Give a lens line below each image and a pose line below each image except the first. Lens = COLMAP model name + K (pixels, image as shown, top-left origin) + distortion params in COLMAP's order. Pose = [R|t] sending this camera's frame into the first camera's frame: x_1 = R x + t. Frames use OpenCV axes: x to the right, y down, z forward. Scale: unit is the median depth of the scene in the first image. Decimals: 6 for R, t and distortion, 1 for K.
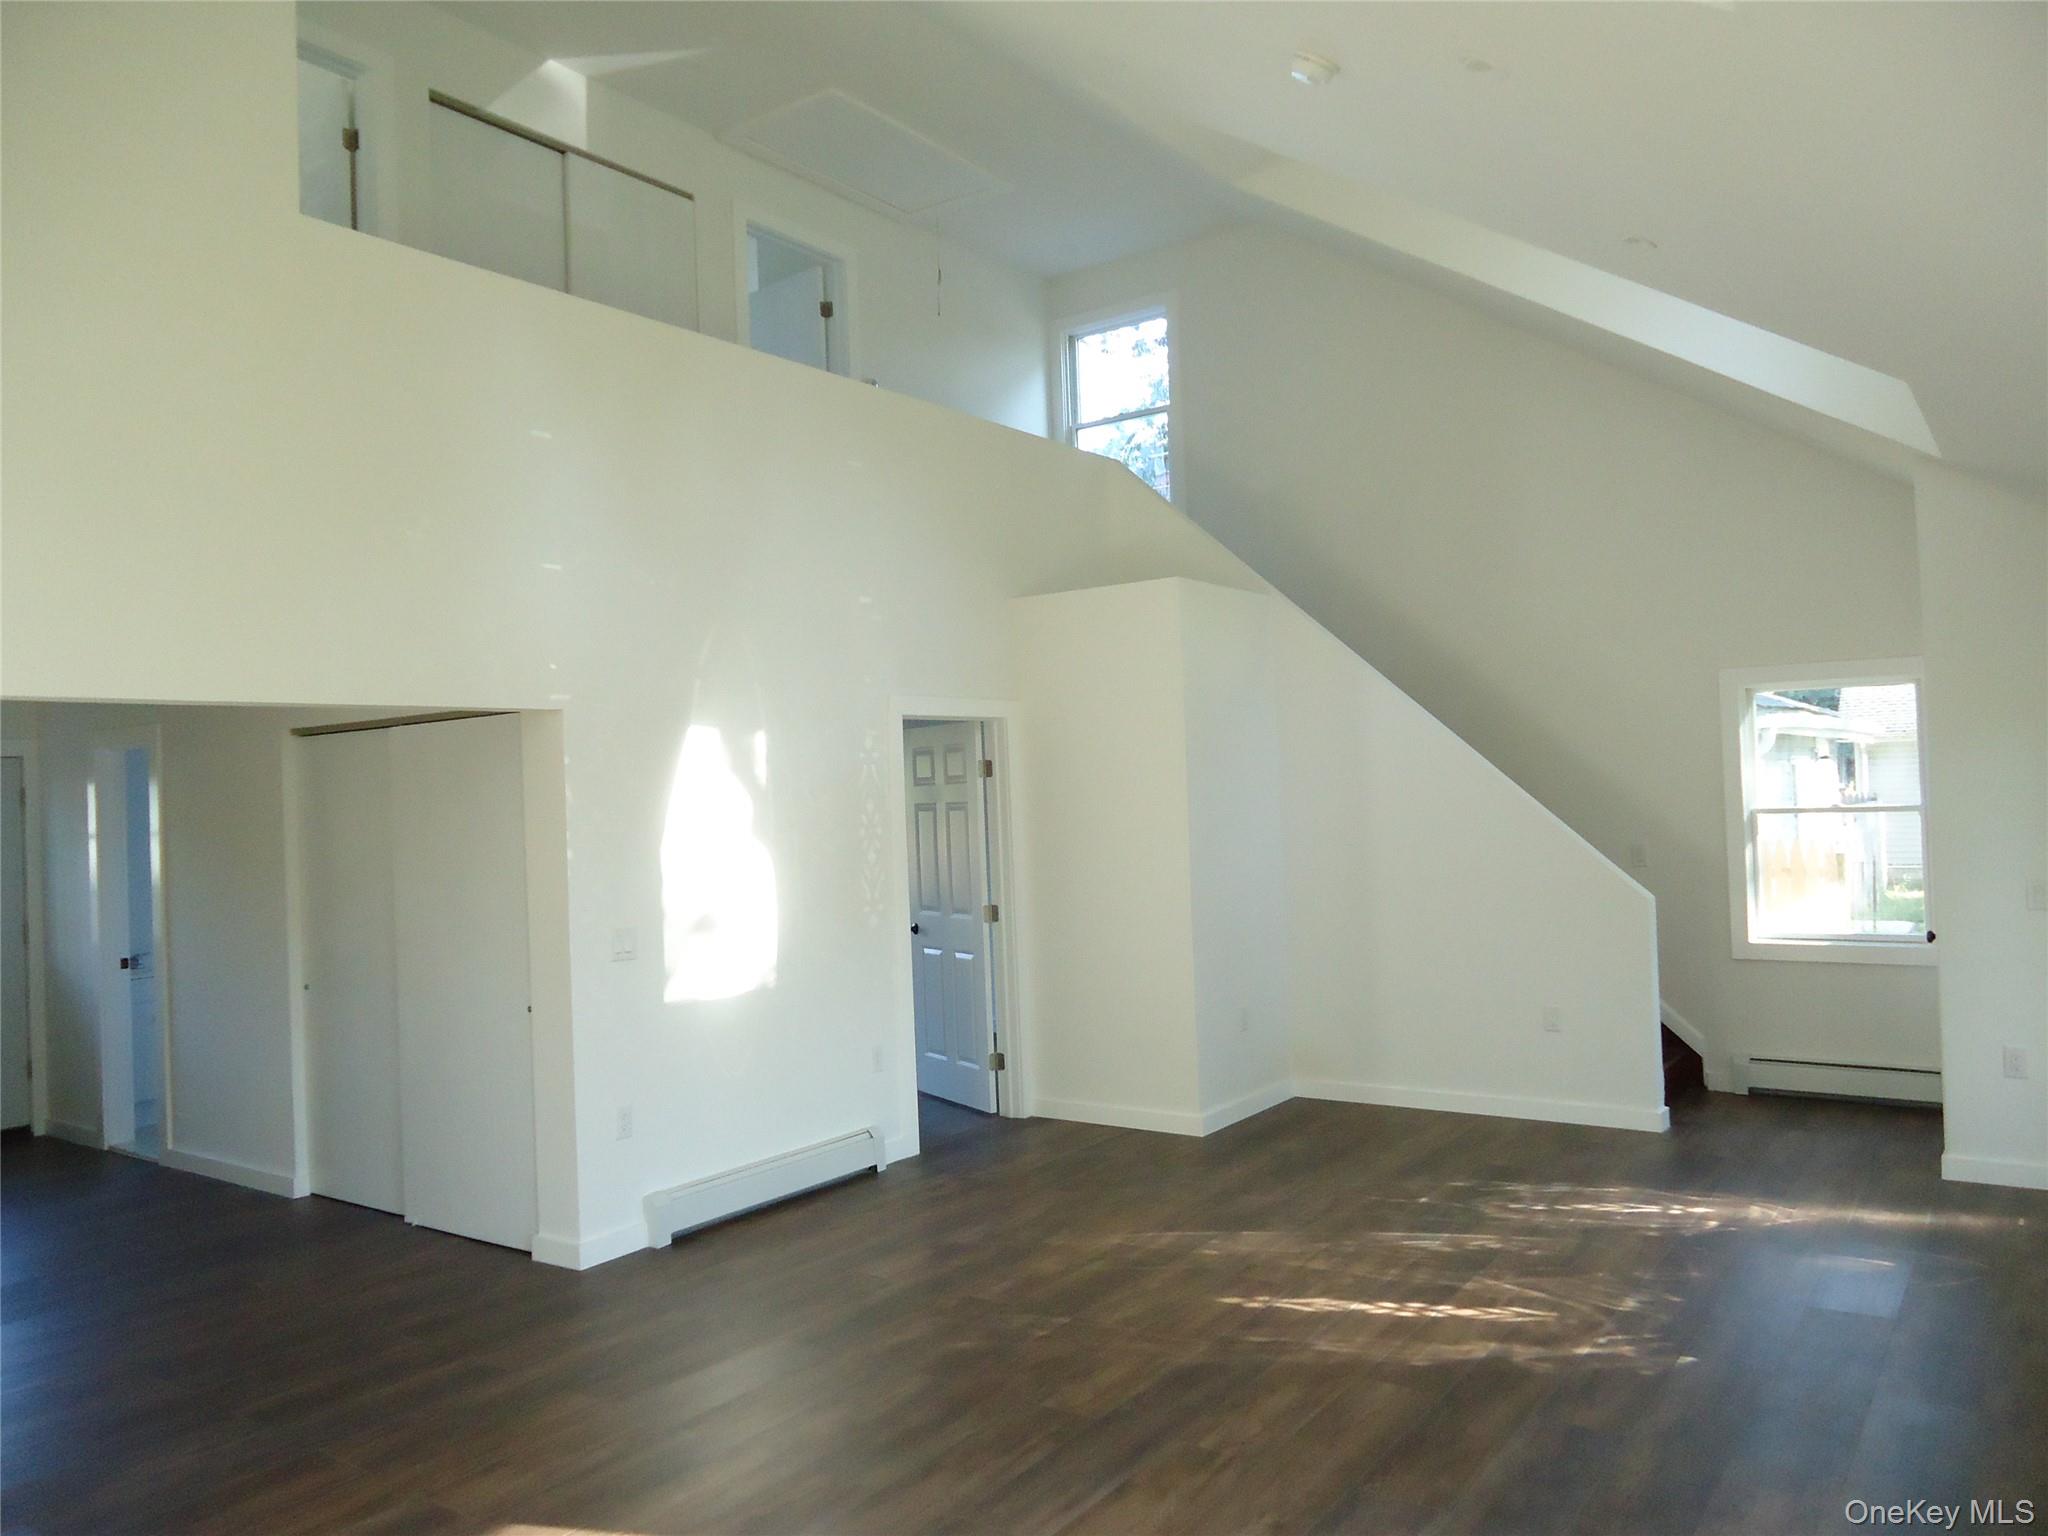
lens RADIAL K [[1475.6, 0, 1024.0], [0, 1475.6, 768.0], [0, 0, 1]] dist [-0.041519, 0.001968]
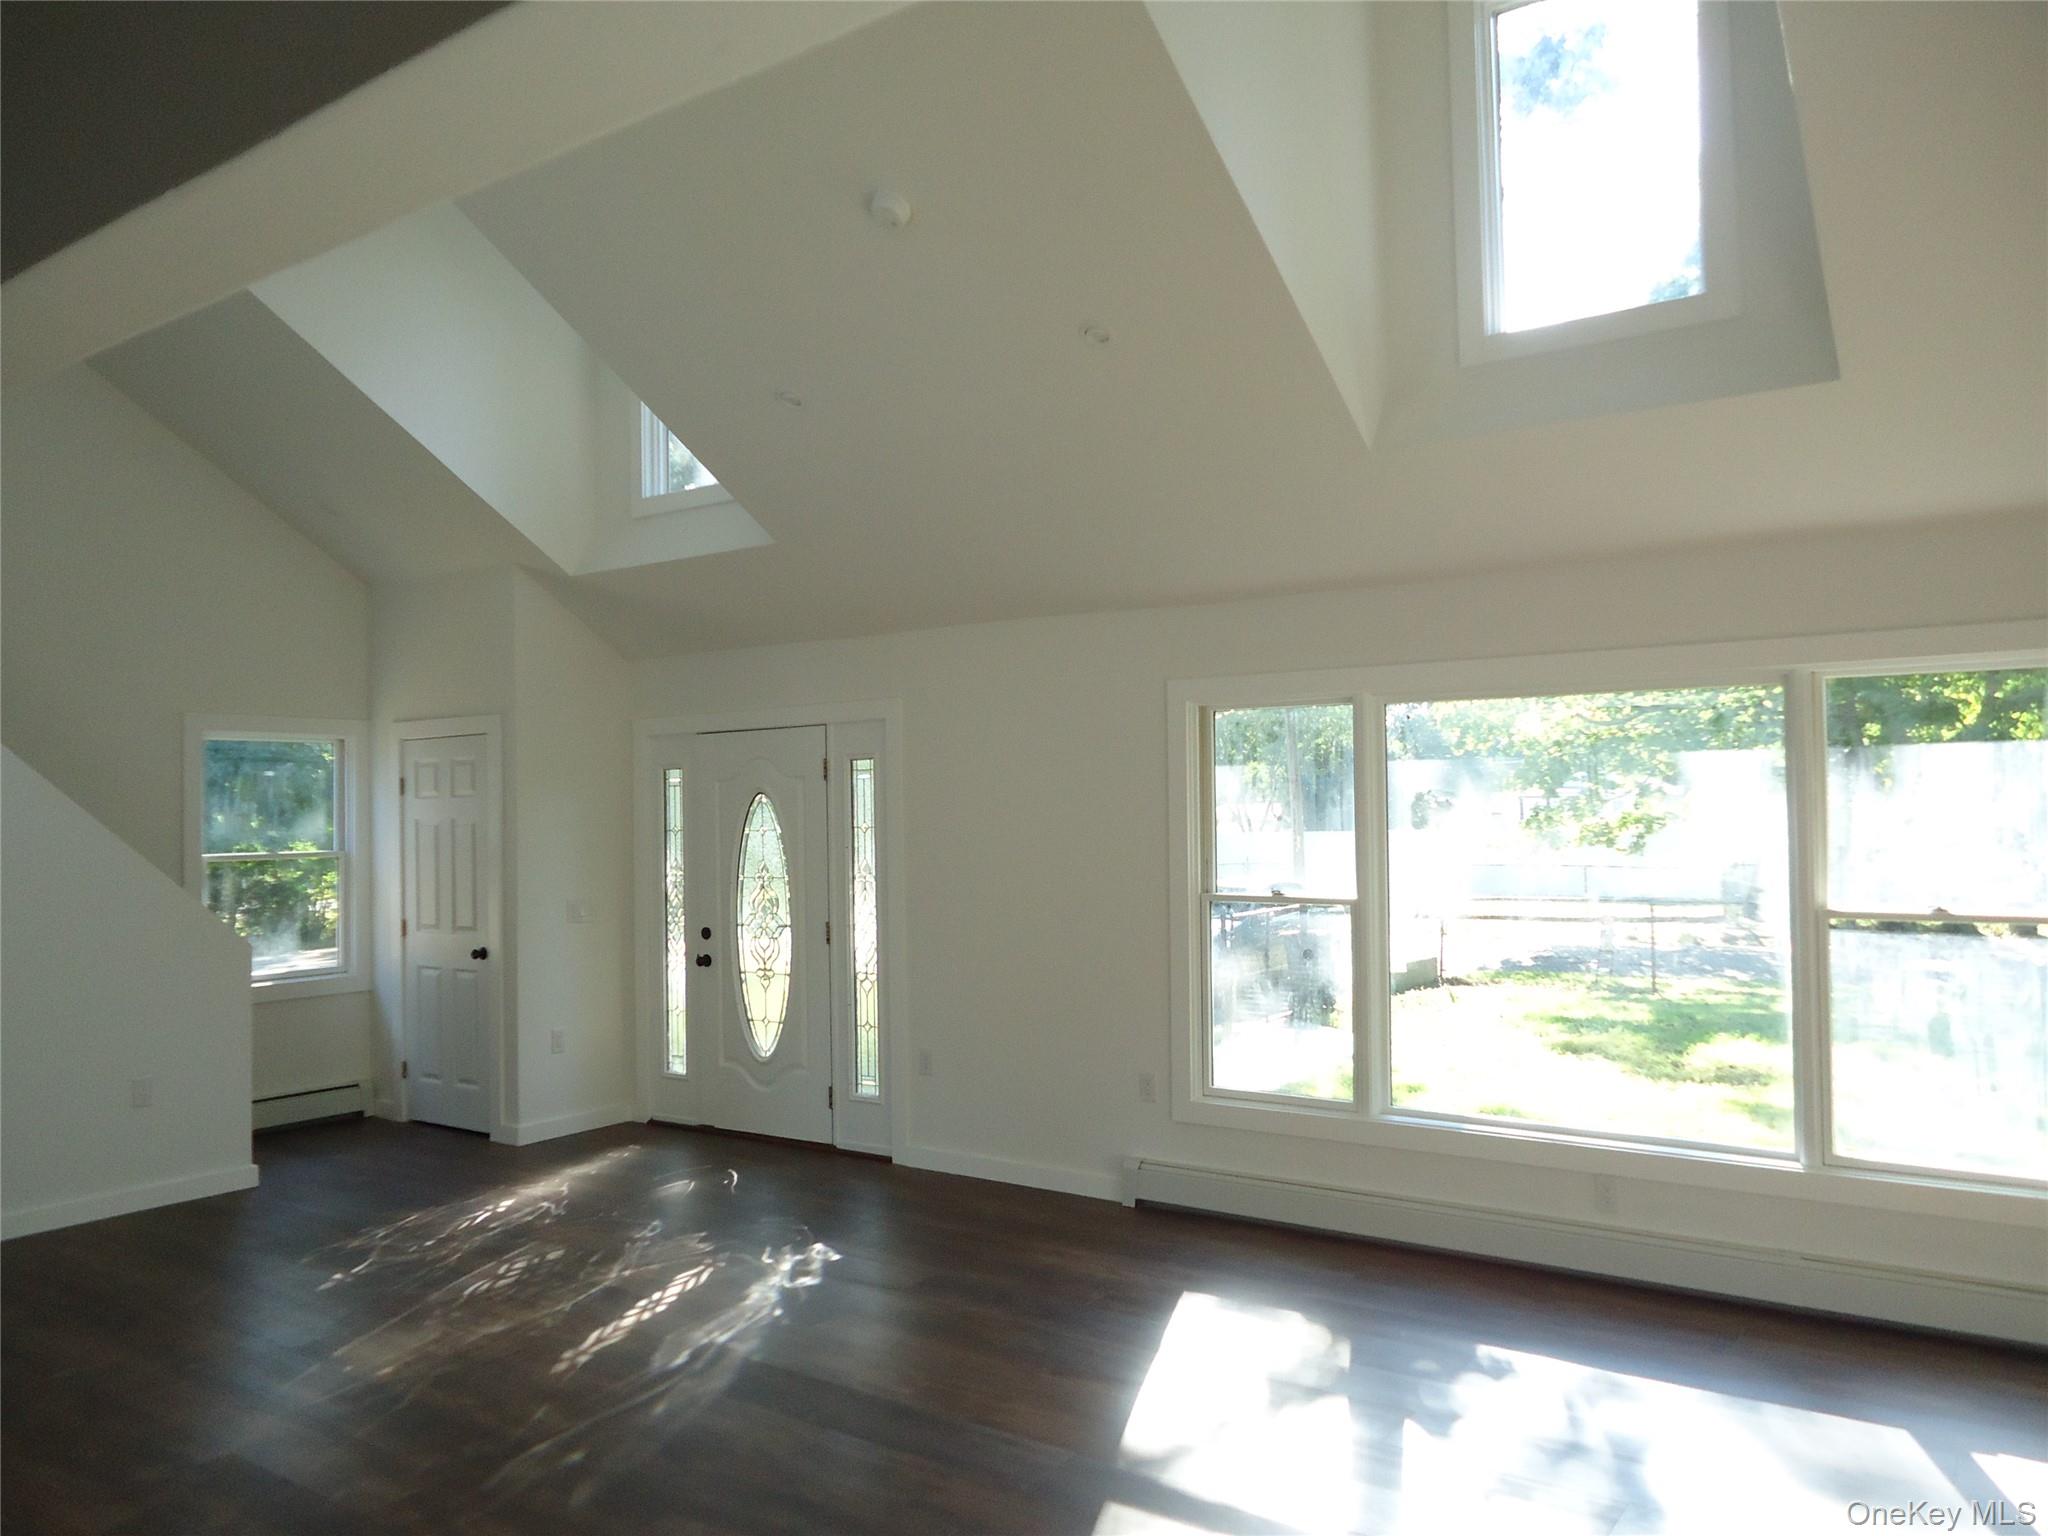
lens RADIAL K [[1475.6, 0, 1024.0], [0, 1475.6, 768.0], [0, 0, 1]] dist [-0.041519, 0.001968]
pose [[0.011861, 0.052880, 0.998530, -0.718625], [0.009064, 0.998554, -0.052989, 0.036764], [-0.999889, 0.009679, 0.011365, 0.637310]]
